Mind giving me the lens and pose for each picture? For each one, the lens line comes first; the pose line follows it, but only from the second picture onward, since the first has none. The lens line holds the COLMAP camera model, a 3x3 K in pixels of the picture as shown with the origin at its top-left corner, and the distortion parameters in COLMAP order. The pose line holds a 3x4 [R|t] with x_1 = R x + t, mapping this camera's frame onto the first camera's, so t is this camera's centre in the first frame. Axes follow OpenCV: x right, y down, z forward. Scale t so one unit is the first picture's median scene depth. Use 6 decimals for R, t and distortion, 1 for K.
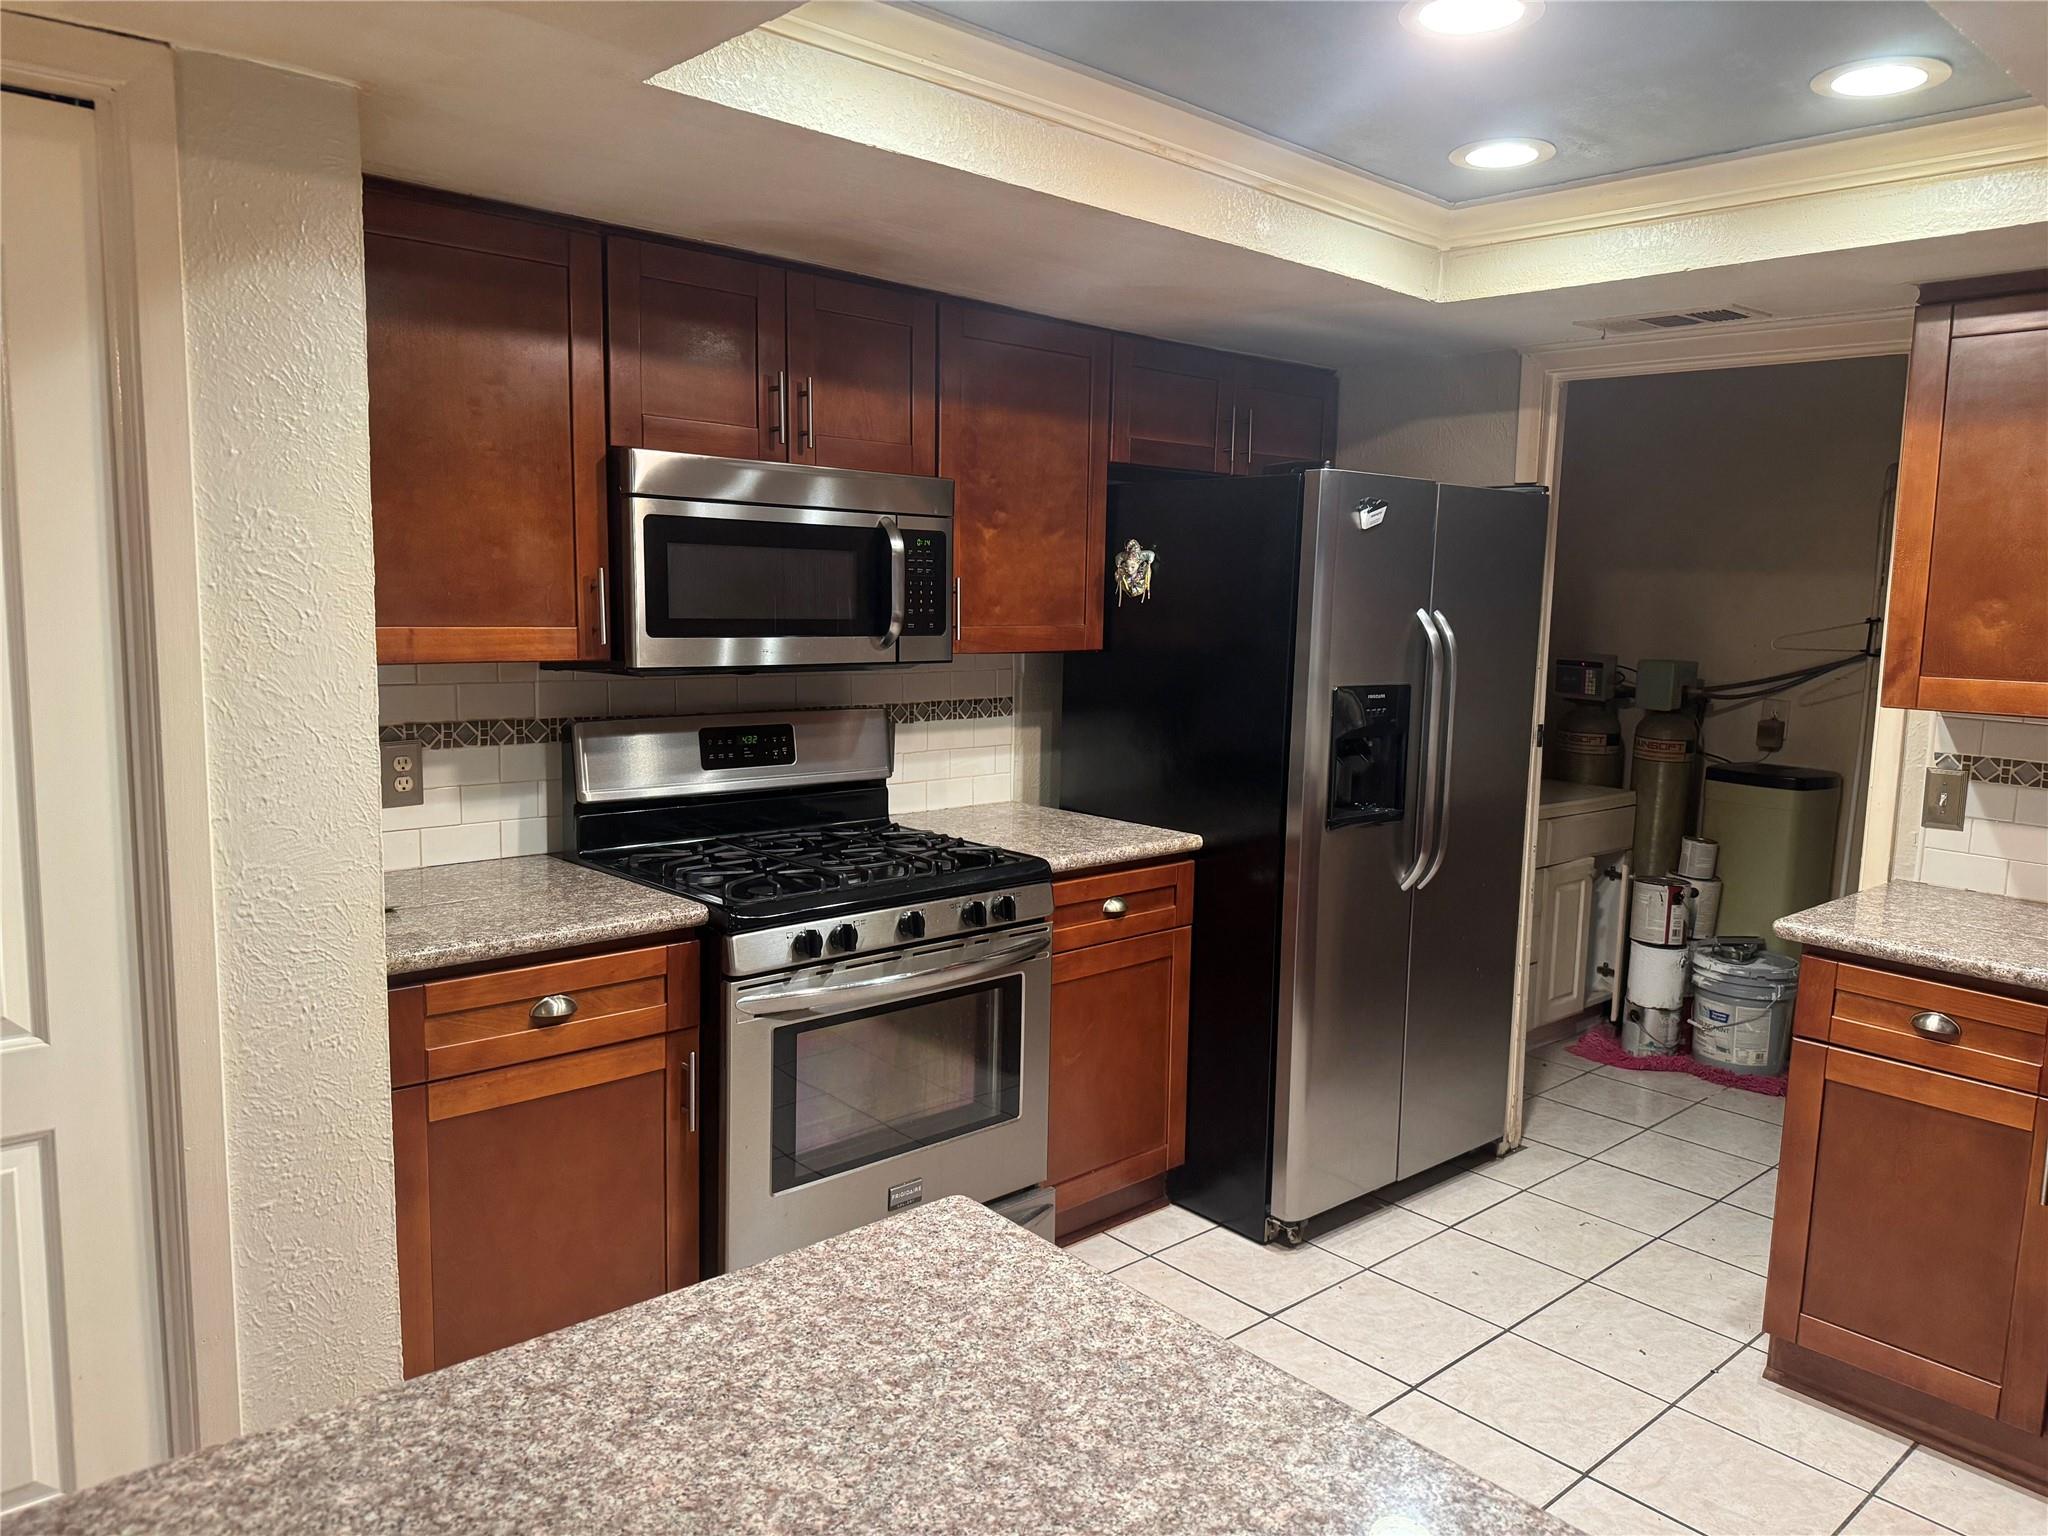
lens RADIAL K [[1455.1, 0, 1021.5], [0, 1455.1, 766.7], [0, 0, 1]] dist [-0.007279, -0.005257]
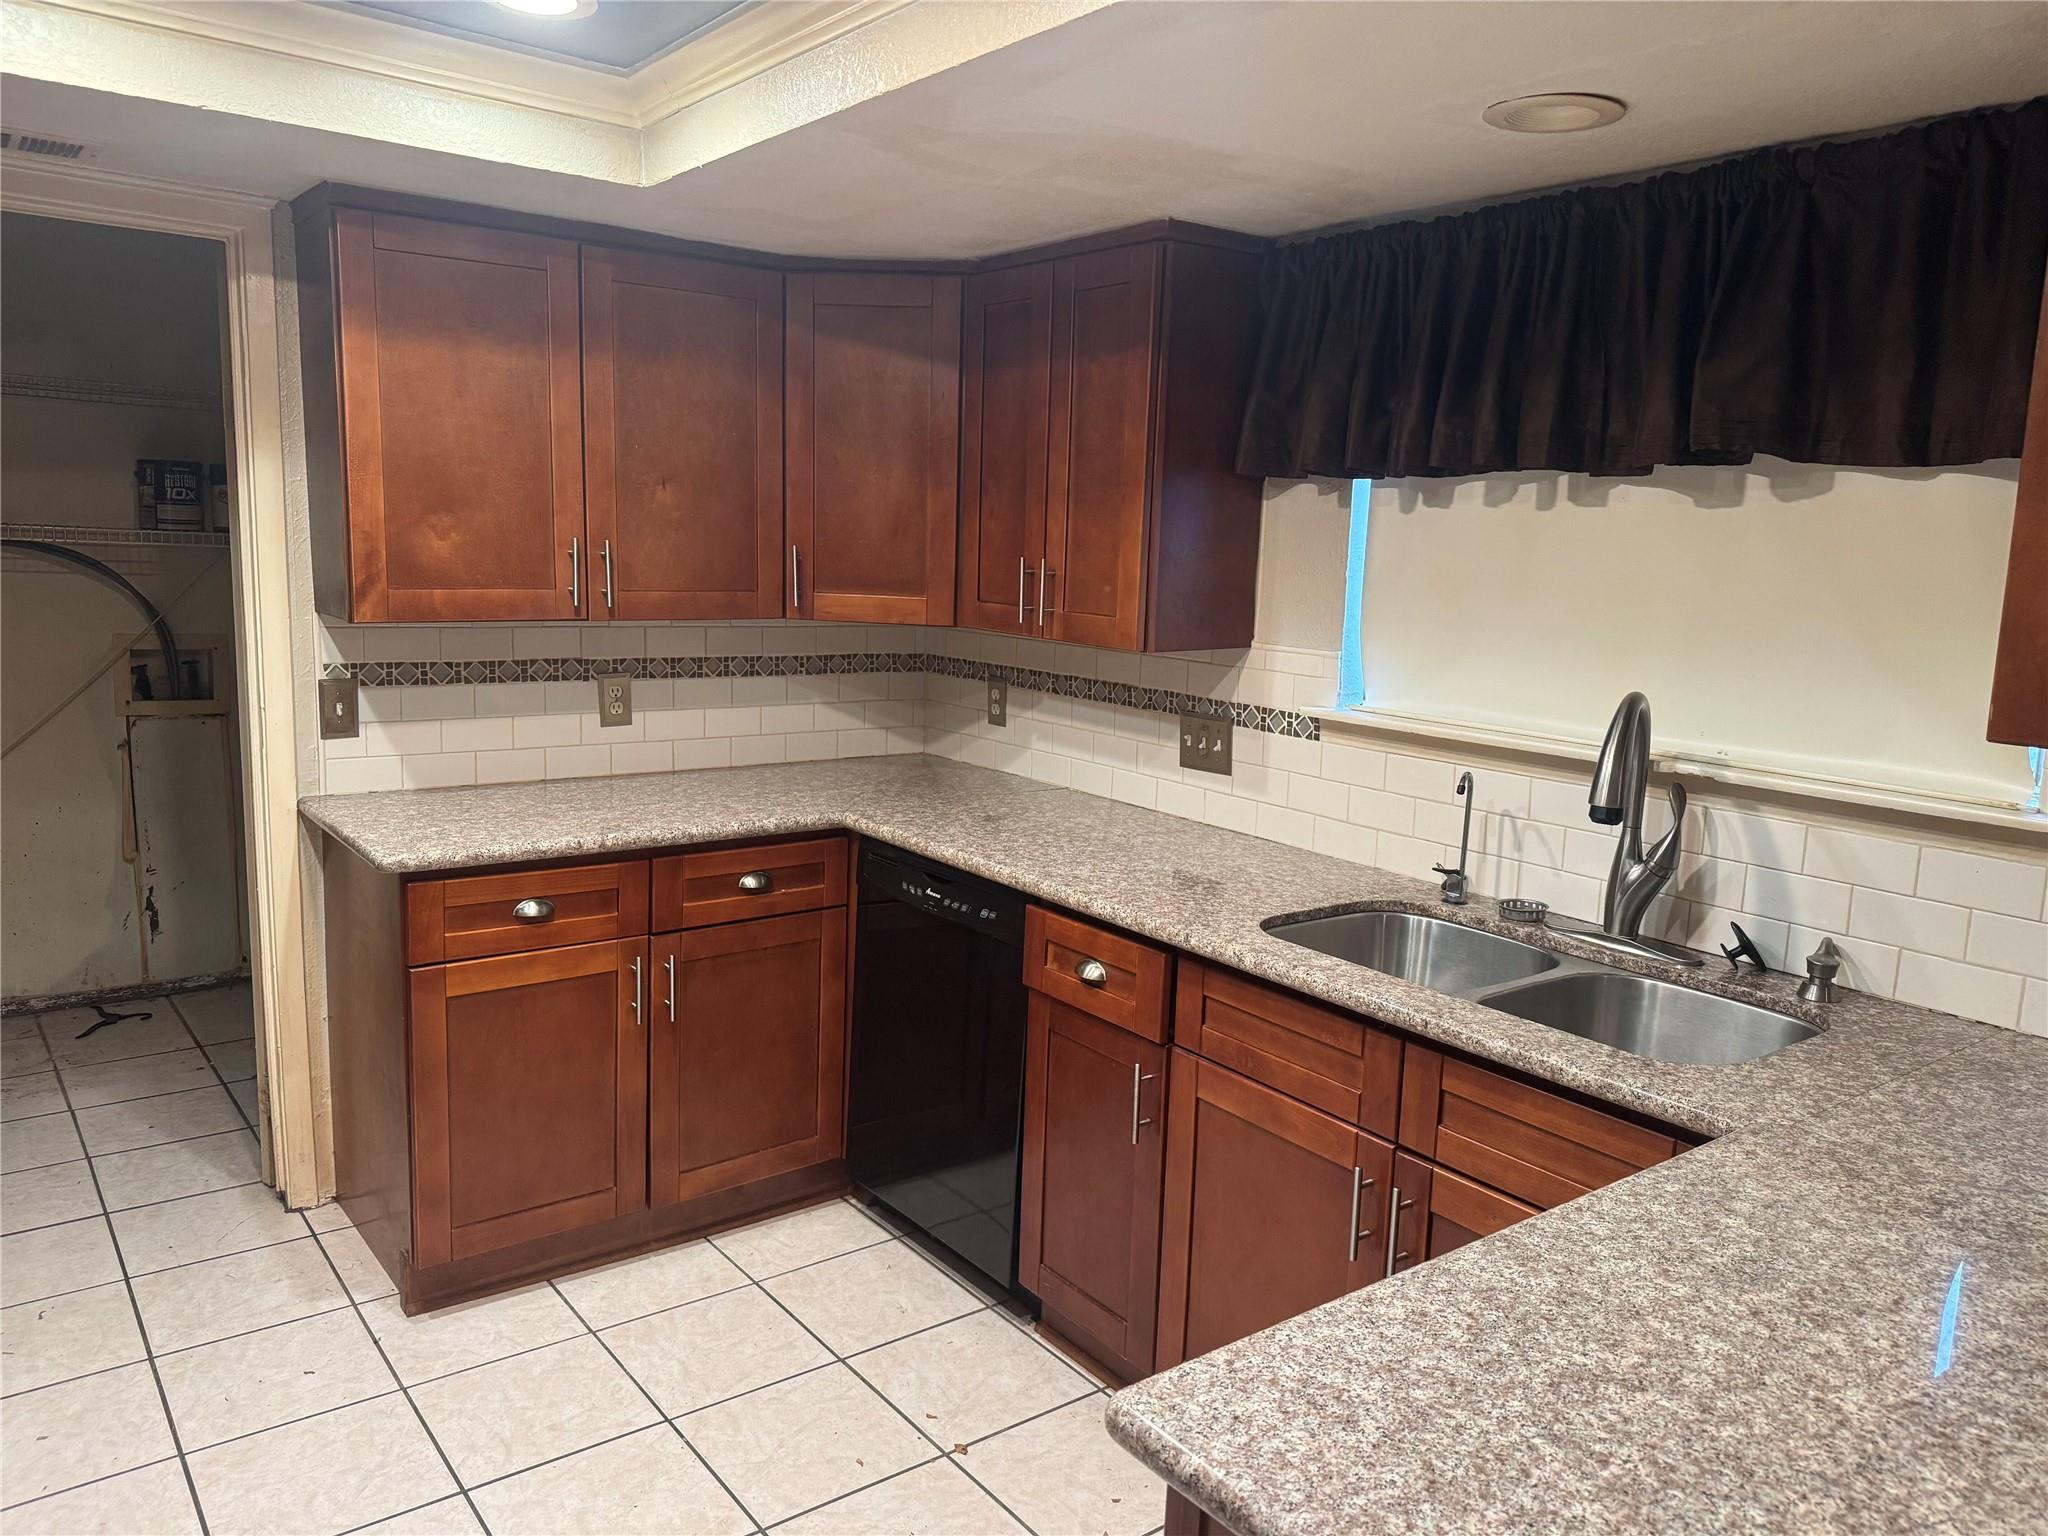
lens RADIAL K [[1455.1, 0, 1020.3], [0, 1455.1, 766.8], [0, 0, 1]] dist [-0.007279, -0.005257]
pose [[0.075791, -0.181886, 0.980394, -0.366070], [0.096438, 0.979950, 0.174348, -0.077017], [-0.992449, 0.081334, 0.091812, 0.492675]]
